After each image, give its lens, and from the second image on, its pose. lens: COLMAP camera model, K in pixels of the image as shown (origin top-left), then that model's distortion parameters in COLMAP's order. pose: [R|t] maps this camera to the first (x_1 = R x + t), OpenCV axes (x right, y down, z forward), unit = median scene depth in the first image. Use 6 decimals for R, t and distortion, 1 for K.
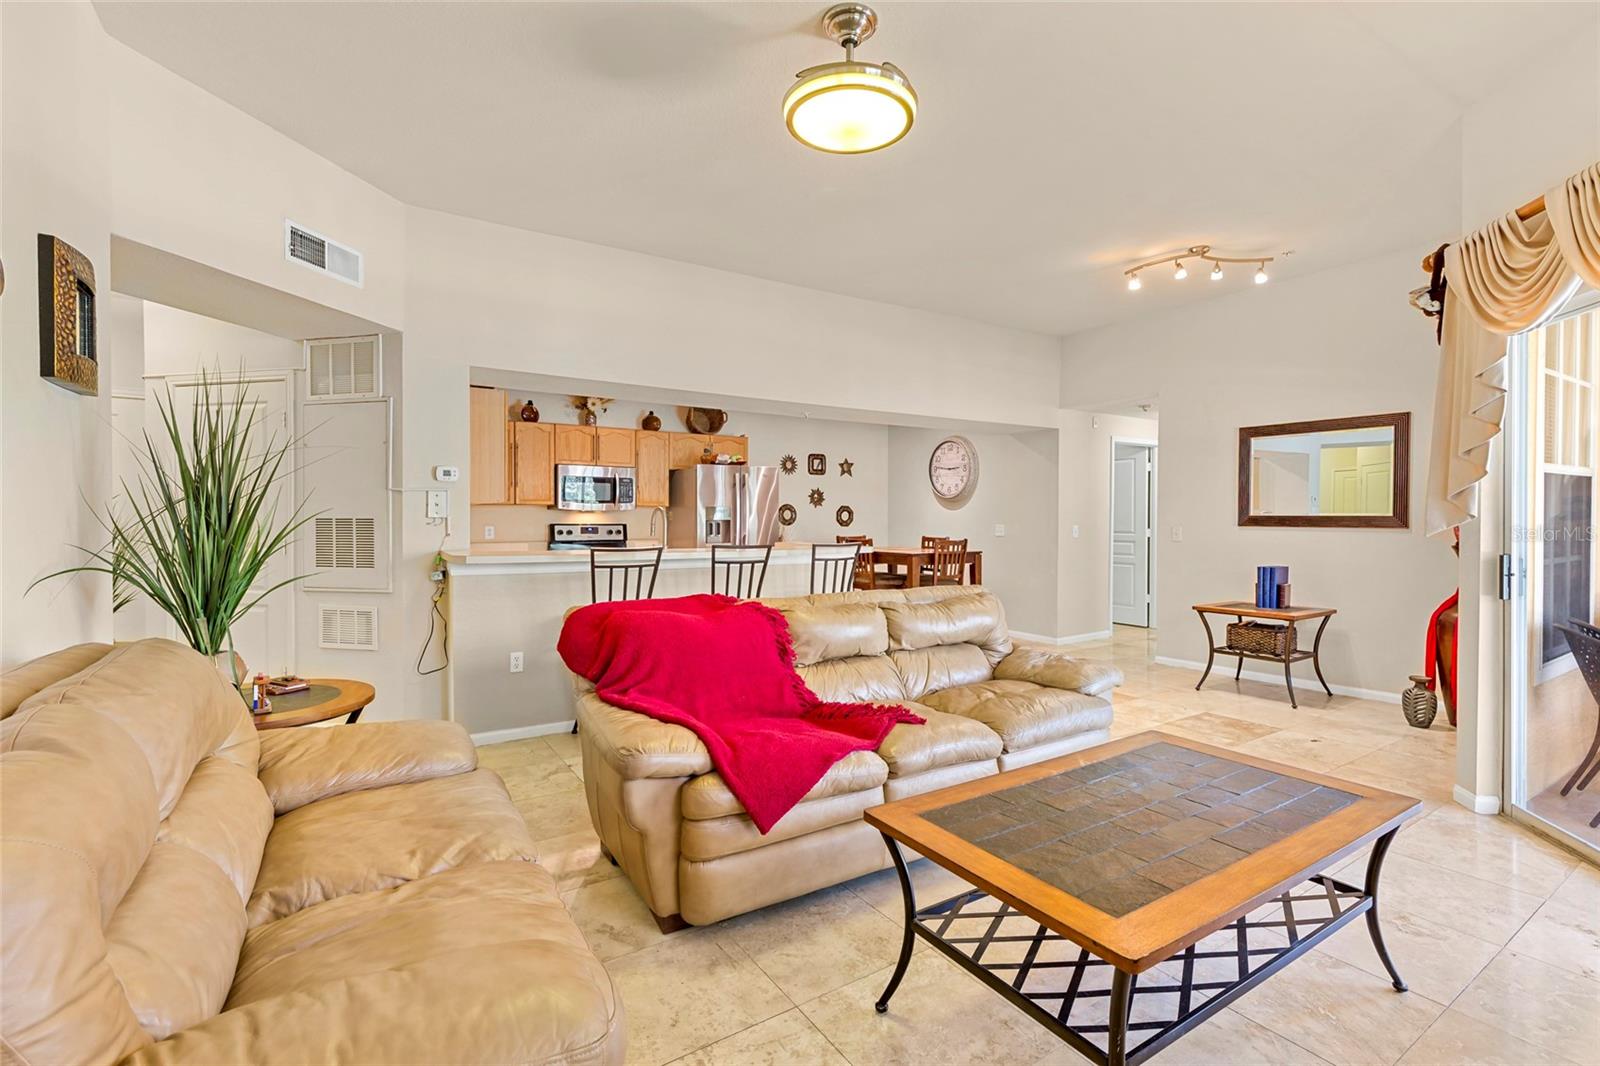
lens RADIAL K [[715.9, 0, 803.5], [0, 715.9, 530.2], [0, 0, 1]] dist [-0.001359, -0.000085]
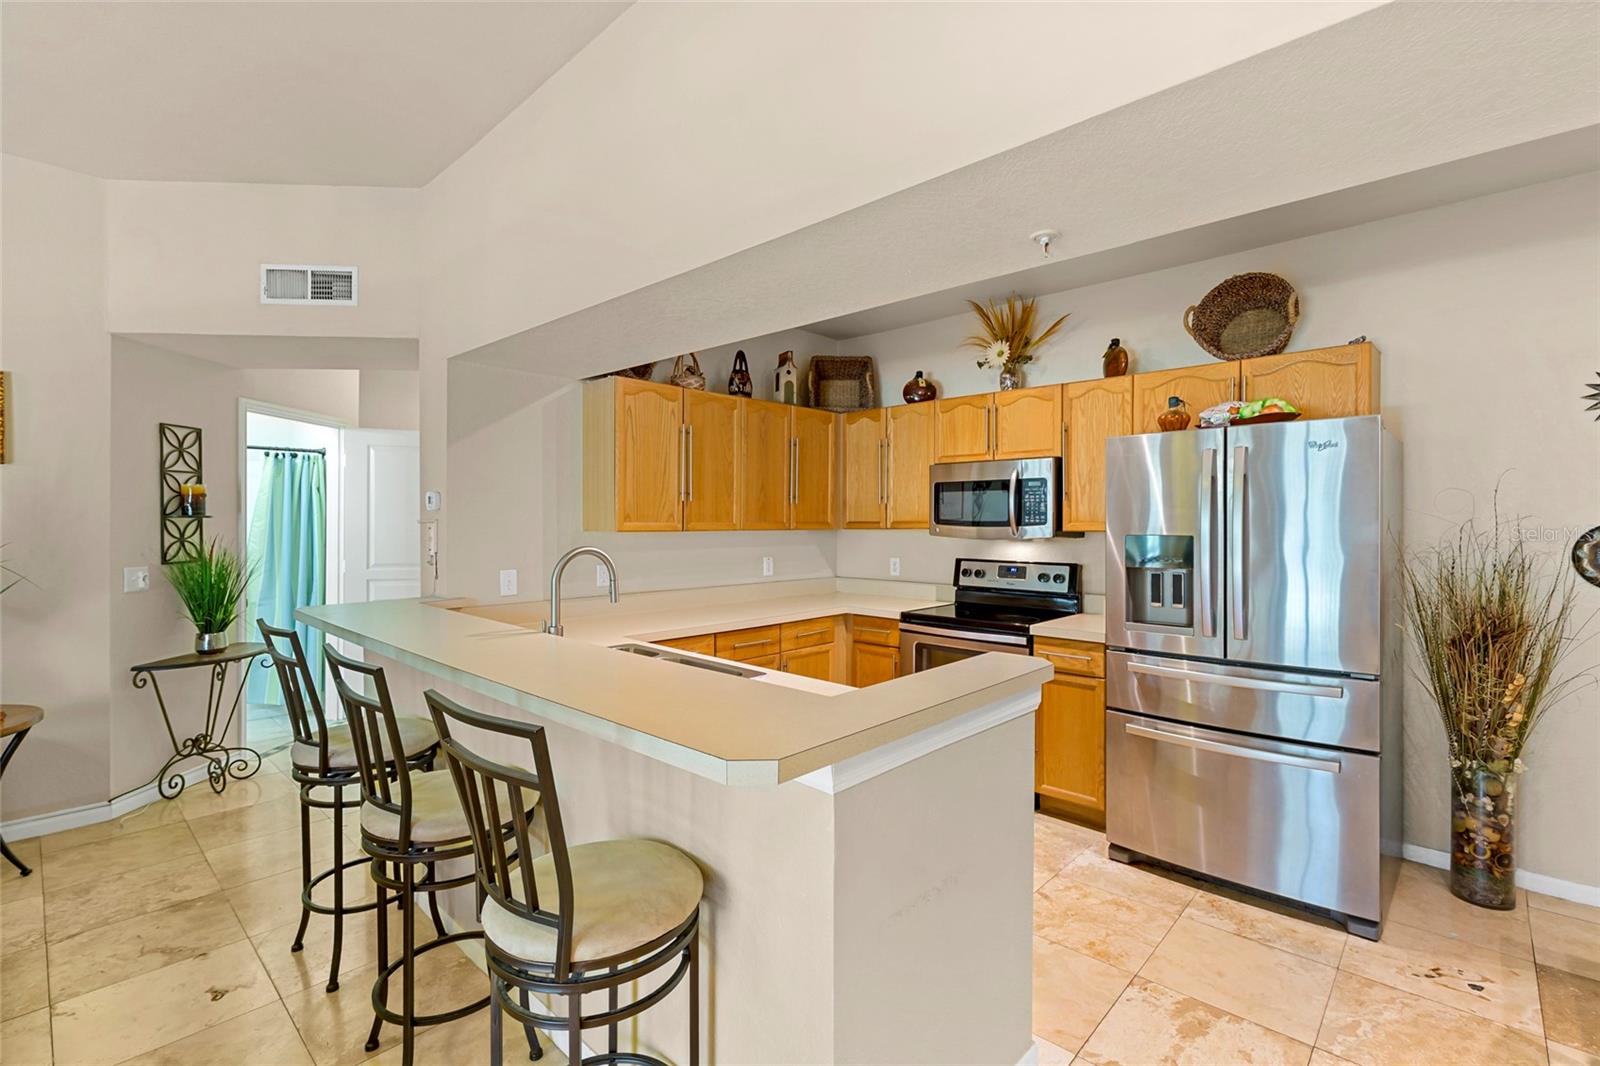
lens RADIAL K [[715.9, 0, 802.8], [0, 715.9, 526.7], [0, 0, 1]] dist [-0.001359, -0.000085]
pose [[0.247501, 0.006736, -0.968864, 0.220869], [-0.016653, 0.999858, 0.002698, -0.035210], [0.968745, 0.015467, 0.247578, 0.697313]]
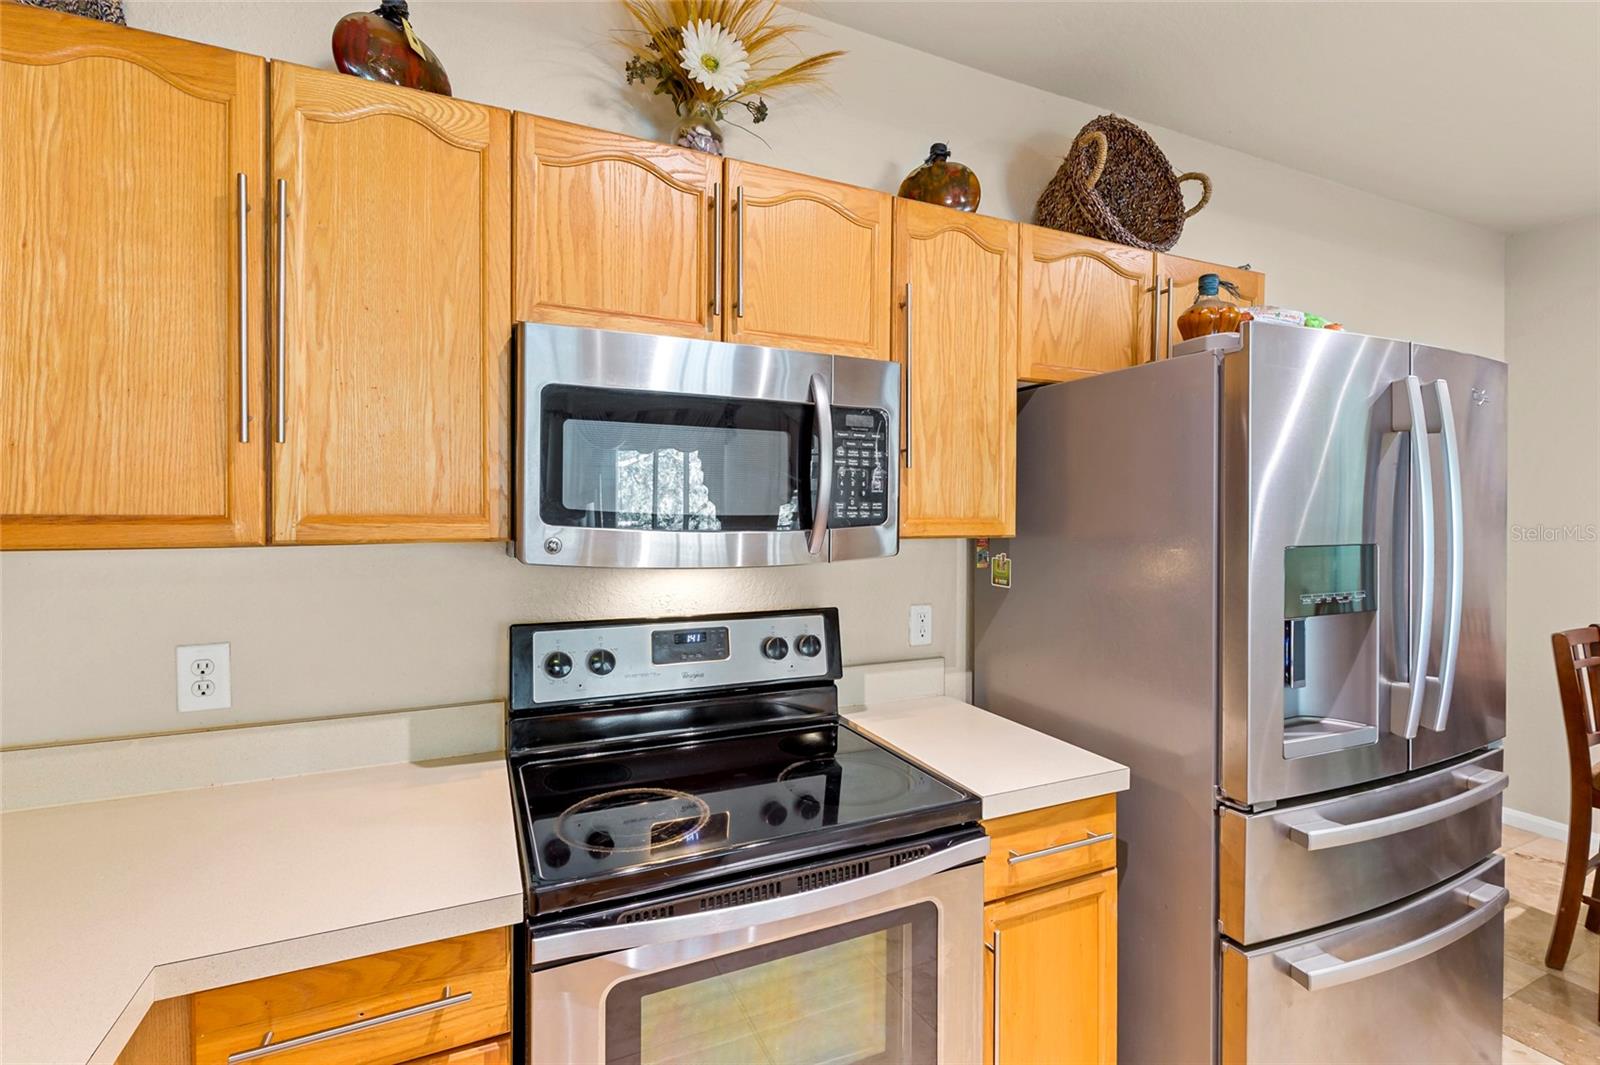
lens RADIAL K [[715.9, 0, 804.9], [0, 715.9, 522.9], [0, 0, 1]] dist [-0.001359, -0.000085]
pose [[0.991705, 0.000346, -0.128532, -0.235137], [-0.001778, 0.999938, -0.011032, -0.036129], [0.128520, 0.011169, 0.991644, 0.783433]]
